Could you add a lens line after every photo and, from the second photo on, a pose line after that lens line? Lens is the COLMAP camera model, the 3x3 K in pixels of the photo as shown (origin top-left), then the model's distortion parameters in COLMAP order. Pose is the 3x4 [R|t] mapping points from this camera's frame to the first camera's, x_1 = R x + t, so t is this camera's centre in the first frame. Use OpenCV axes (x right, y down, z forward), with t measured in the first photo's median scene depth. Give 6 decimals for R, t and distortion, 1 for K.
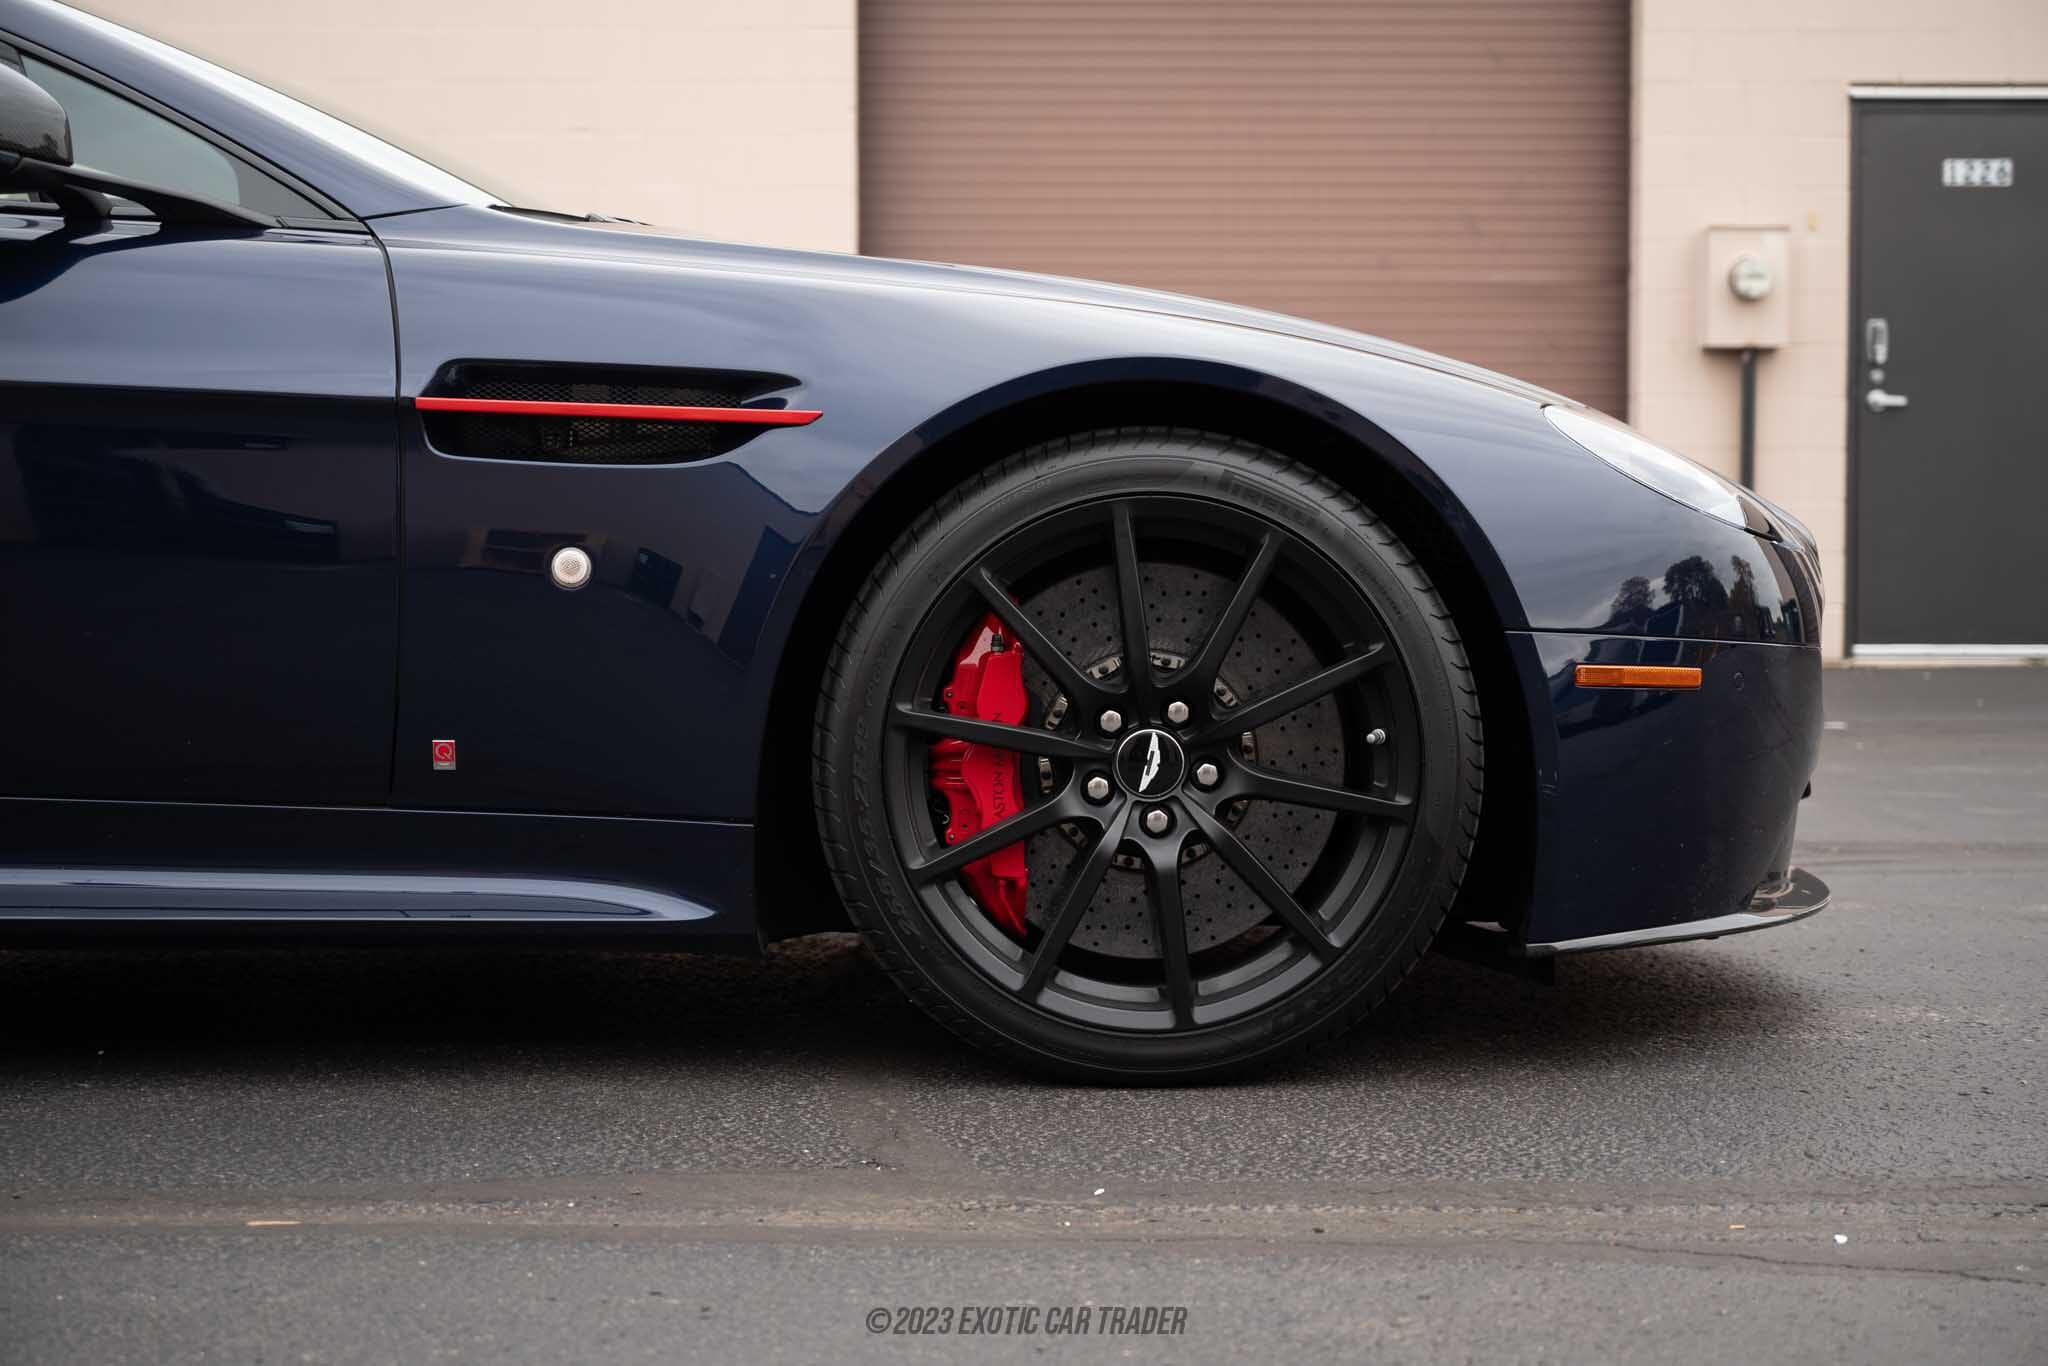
lens RADIAL K [[3046.4, 0, 1024.0], [0, 3046.4, 683.0], [0, 0, 1]] dist [0.016125, 0.007009]
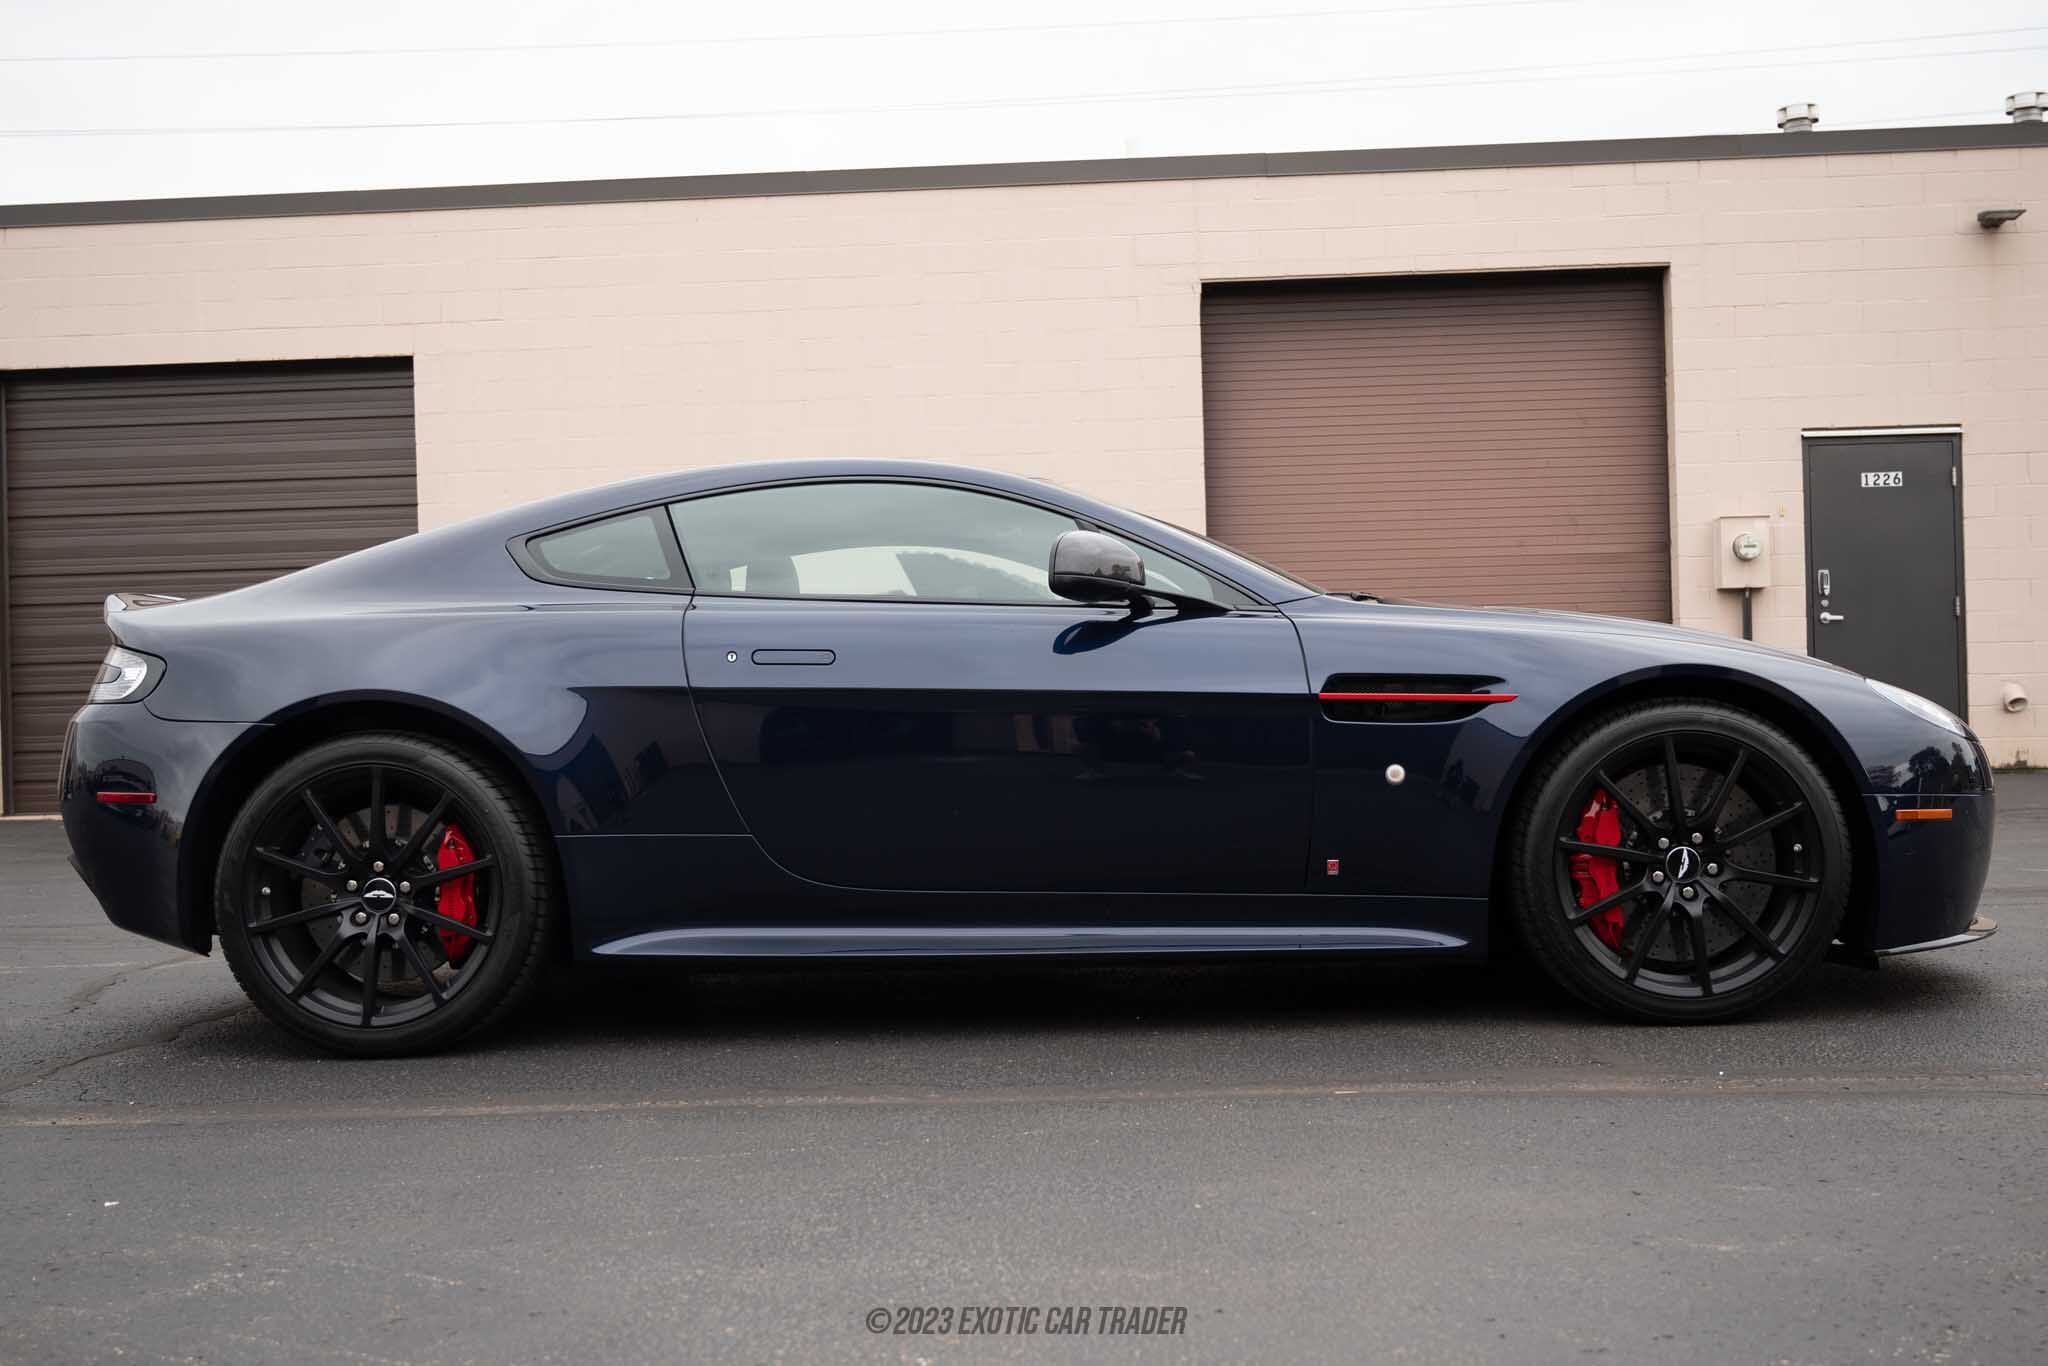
lens RADIAL K [[1994.2, 0, 1024.0], [0, 1994.2, 683.0], [0, 0, 1]] dist [-0.002050, 0.003900]
pose [[0.997947, -0.027332, -0.057928, -0.314458], [0.024231, 0.998270, -0.053569, -0.032940], [0.059292, 0.052056, 0.996882, -0.347456]]
